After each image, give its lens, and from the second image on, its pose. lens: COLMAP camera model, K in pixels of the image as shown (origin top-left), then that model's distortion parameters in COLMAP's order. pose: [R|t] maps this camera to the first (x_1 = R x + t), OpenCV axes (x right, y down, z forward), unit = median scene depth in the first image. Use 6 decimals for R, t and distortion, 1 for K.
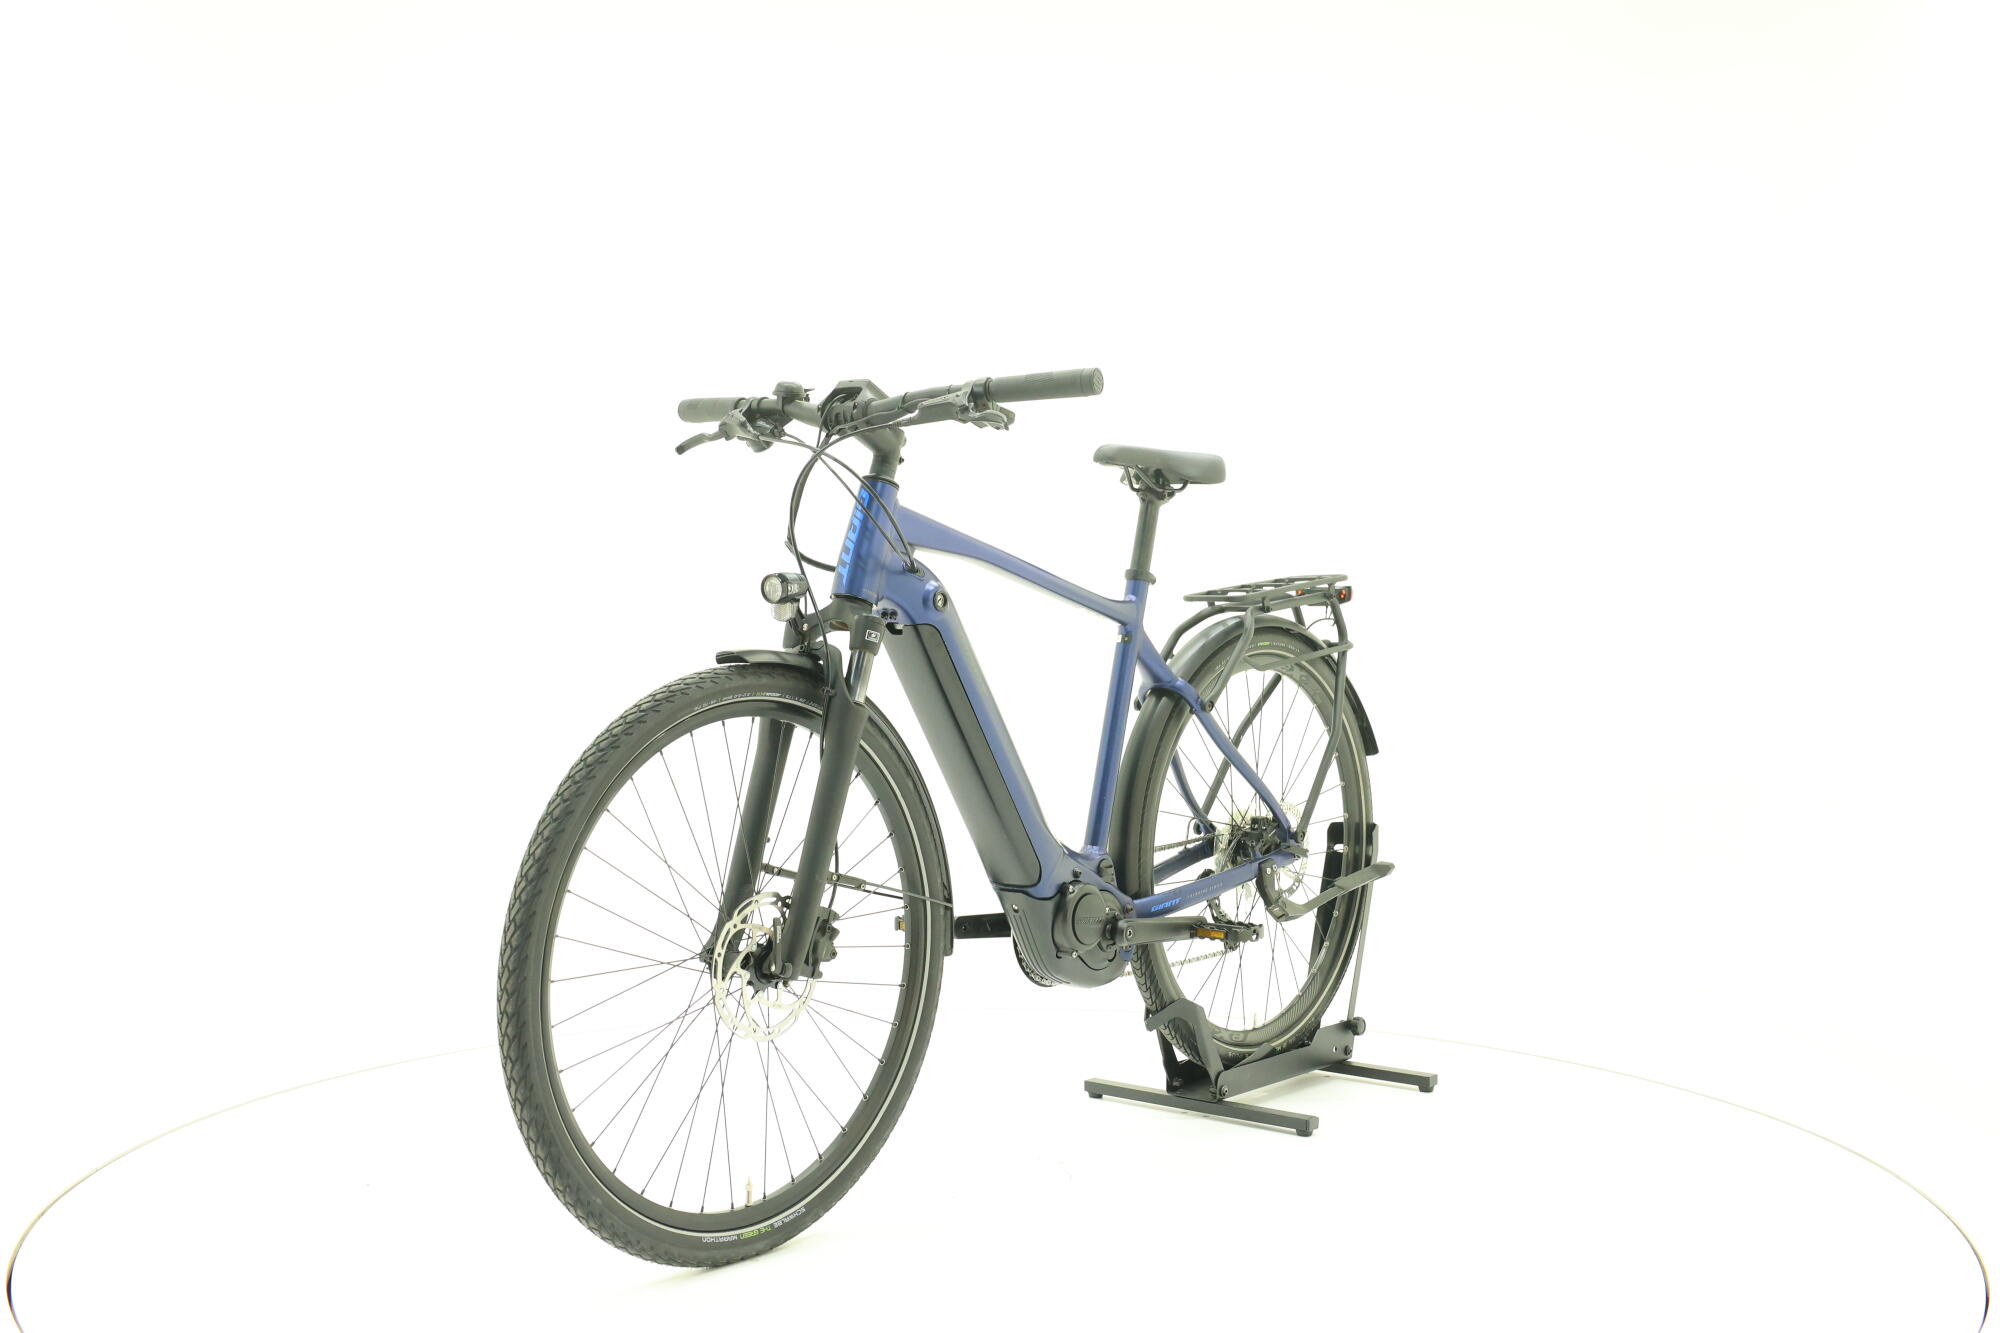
lens RADIAL K [[2144.5, 0, 1000.0], [0, 2144.5, 666.5], [0, 0, 1]] dist [-0.002255, -0.002847]
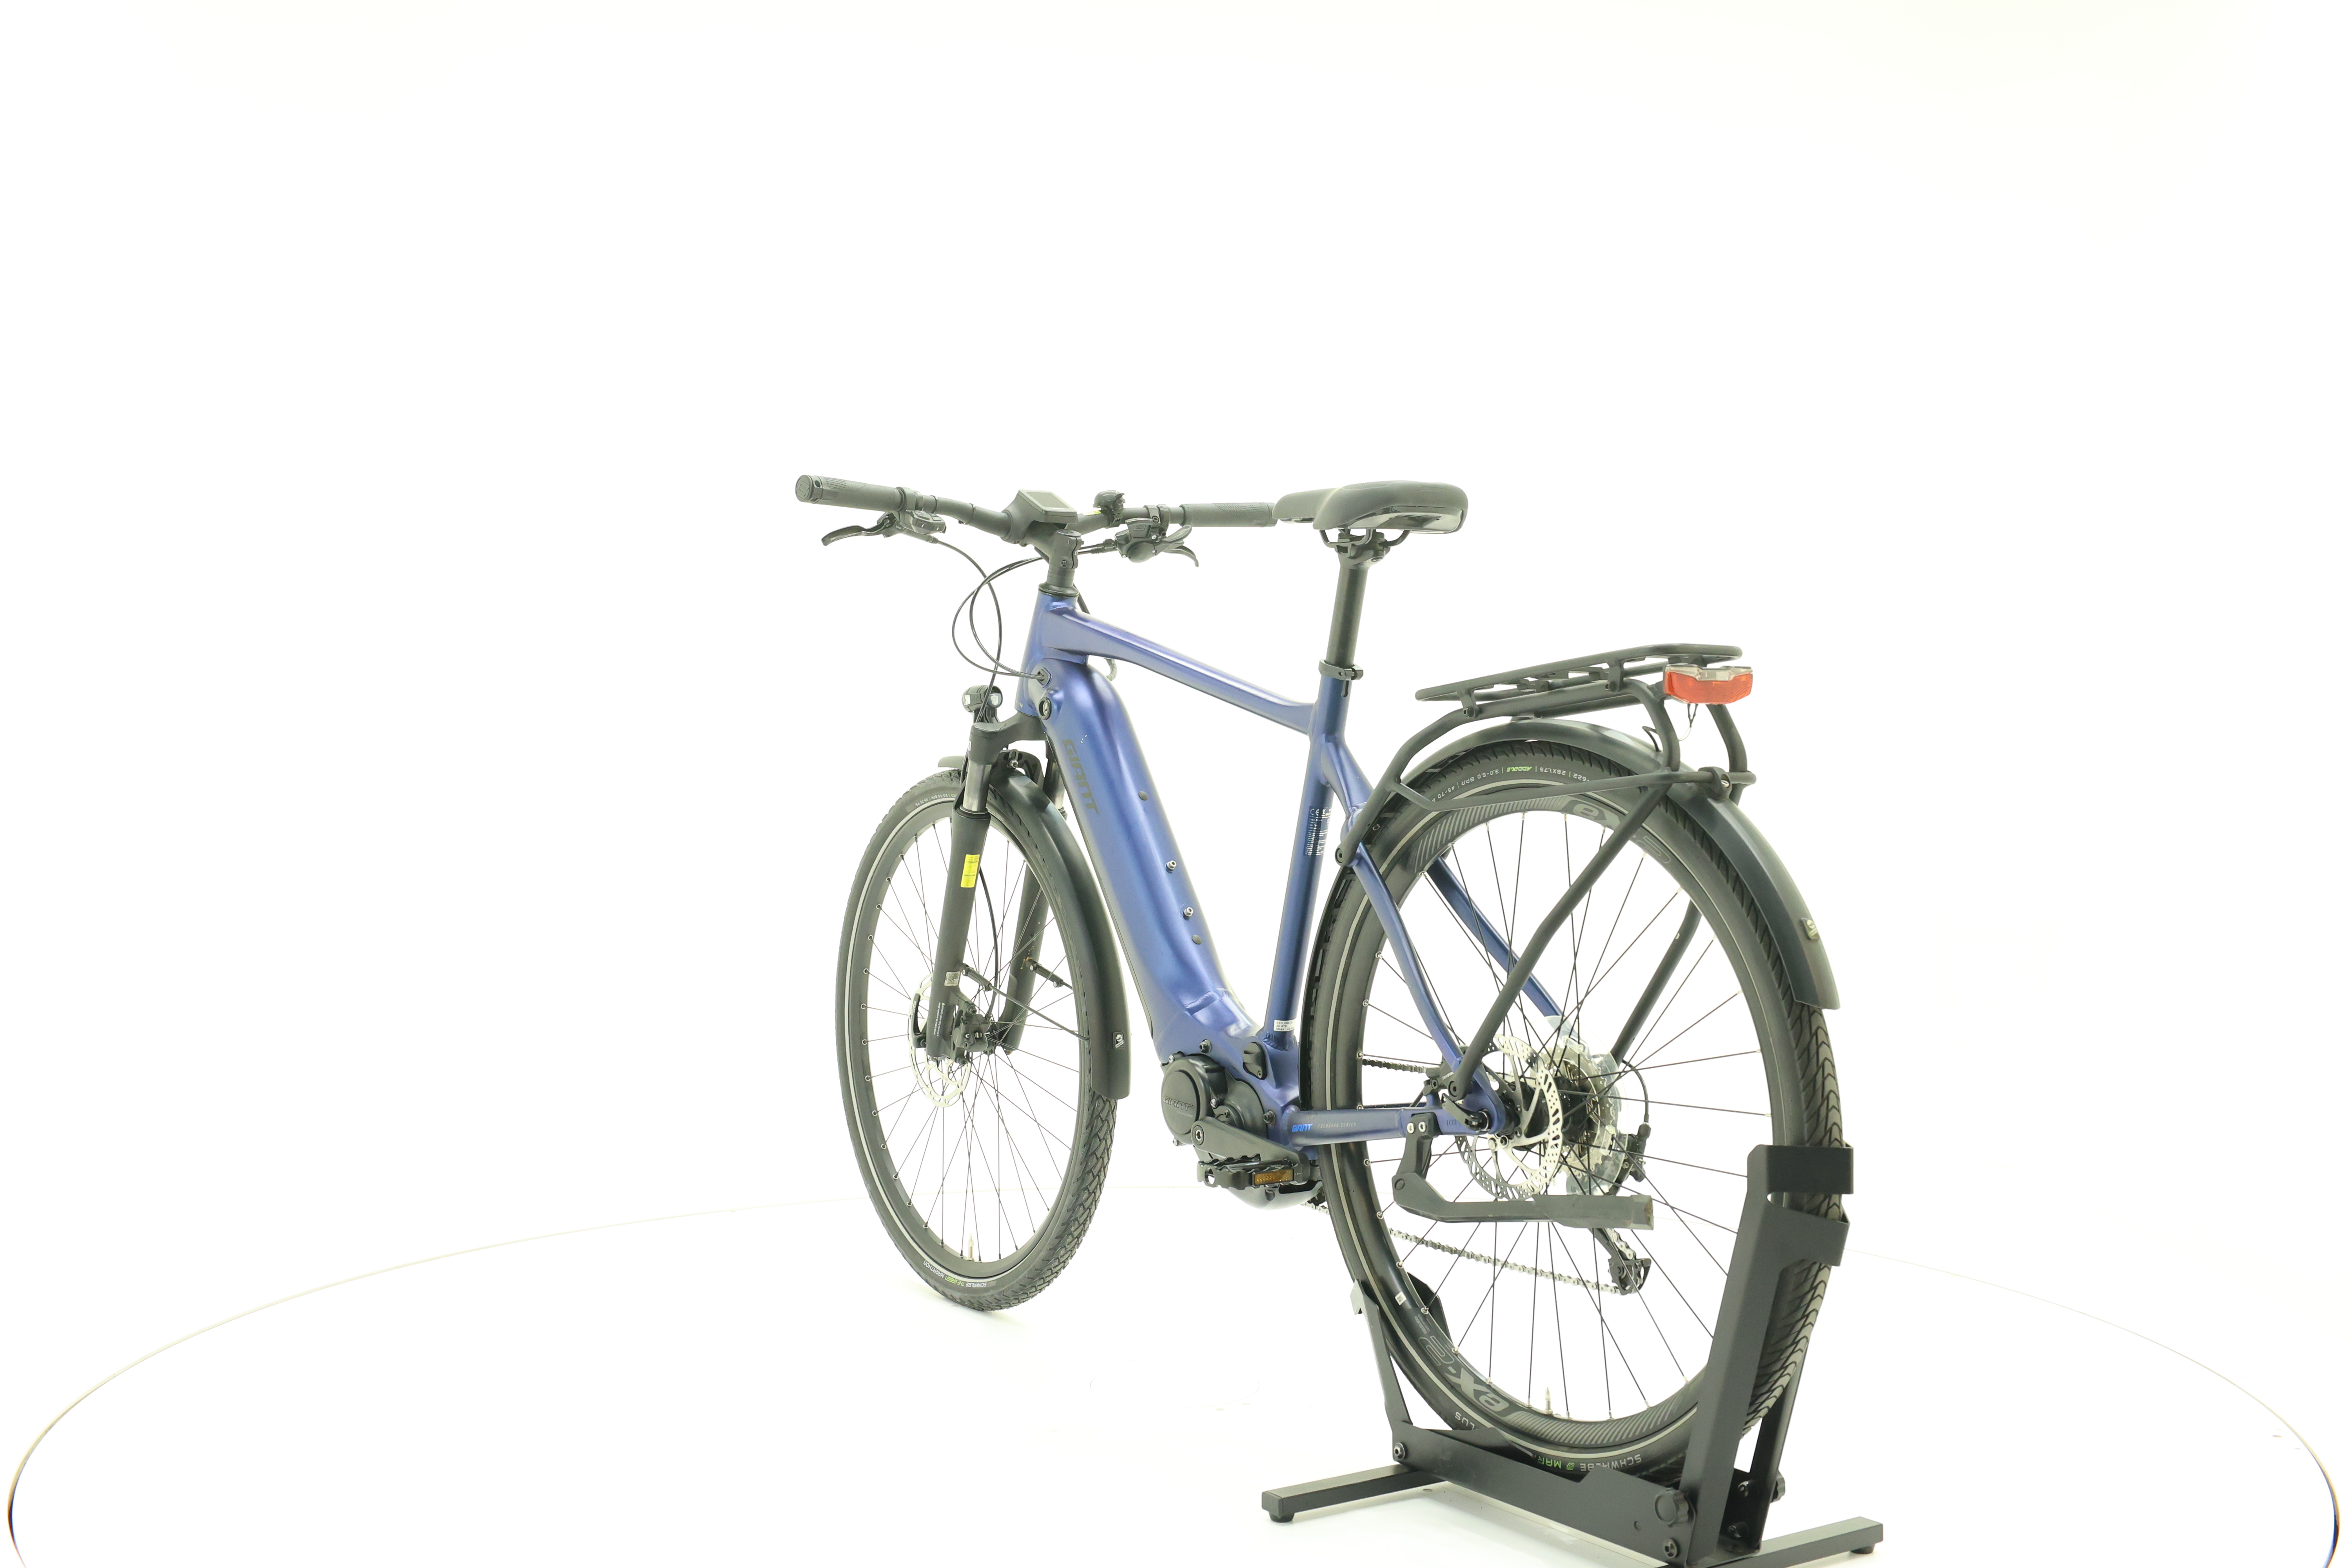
lens RADIAL K [[2521.9, 0, 1176.0], [0, 2521.9, 784.0], [0, 0, 1]] dist [-0.002255, -0.002847]
pose [[-0.285827, 0.017122, -0.958128, 0.996154], [-0.024744, 0.999375, 0.025240, -0.026042], [0.957962, 0.030922, -0.285224, 1.335994]]
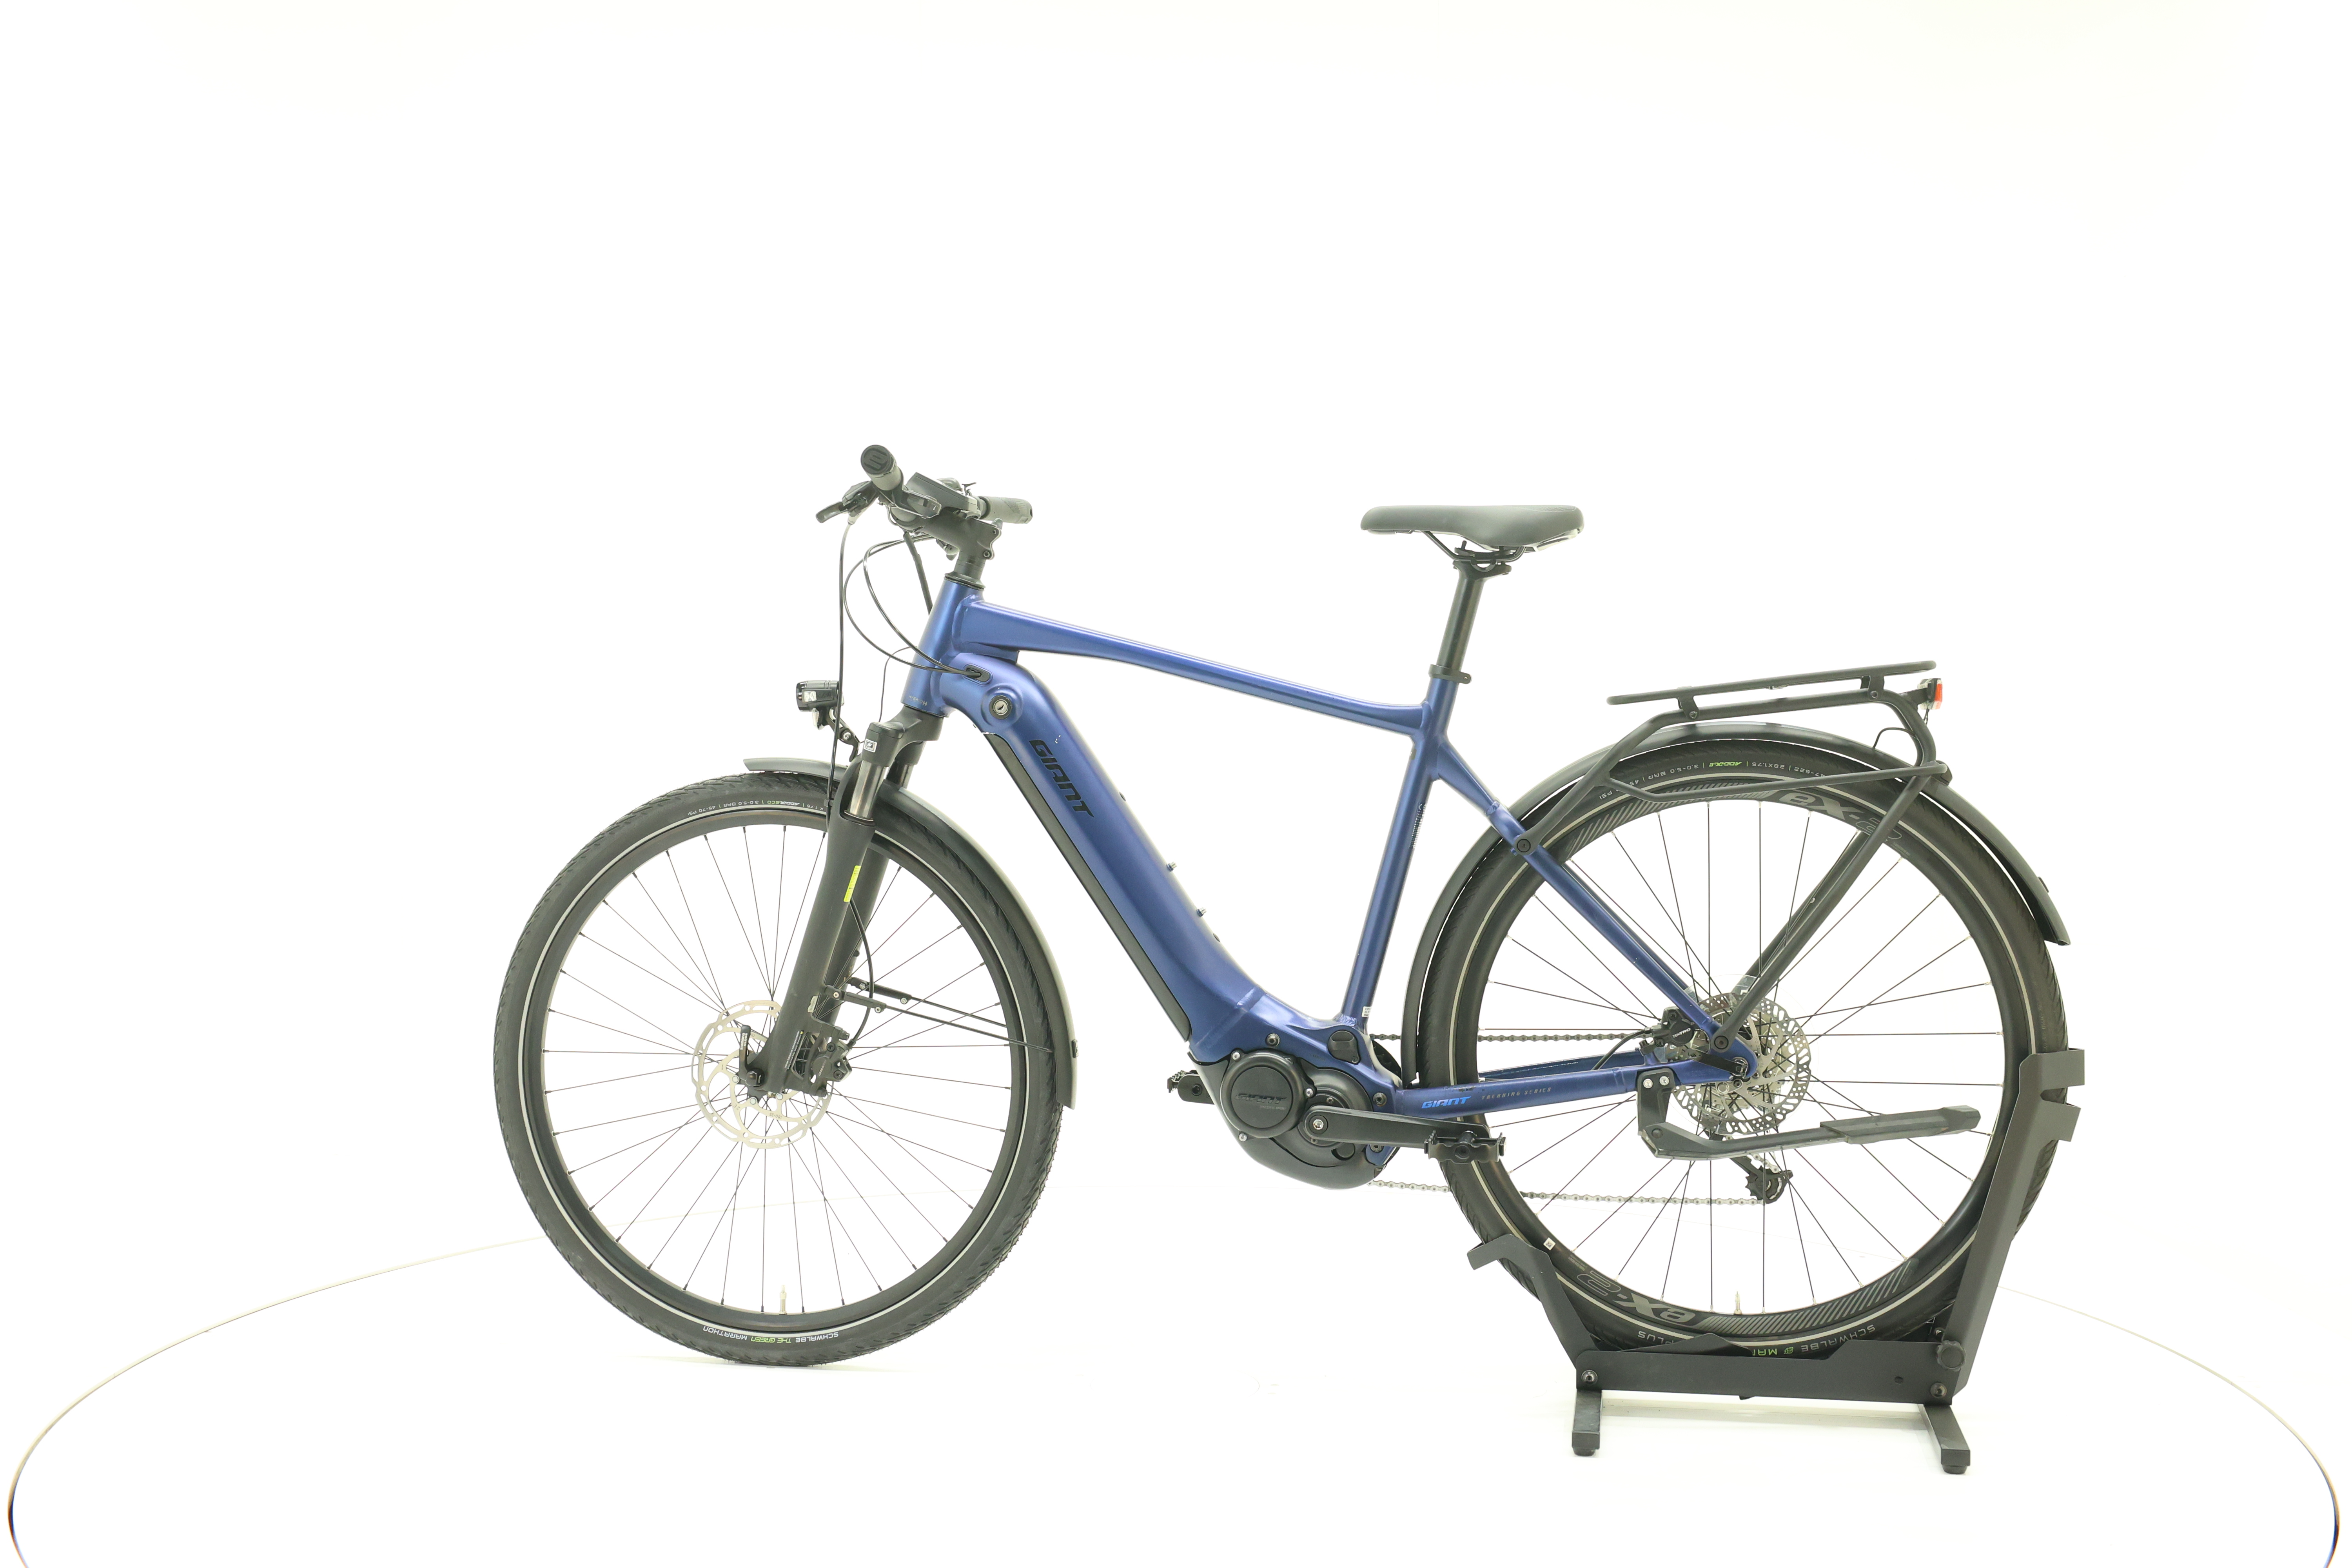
lens RADIAL K [[2521.9, 0, 1176.0], [0, 2521.9, 784.0], [0, 0, 1]] dist [-0.002255, -0.002847]
pose [[0.486910, 0.016849, -0.873290, 0.908695], [-0.021485, 0.999742, 0.007310, -0.007533], [0.873188, 0.015203, 0.487147, 0.532720]]
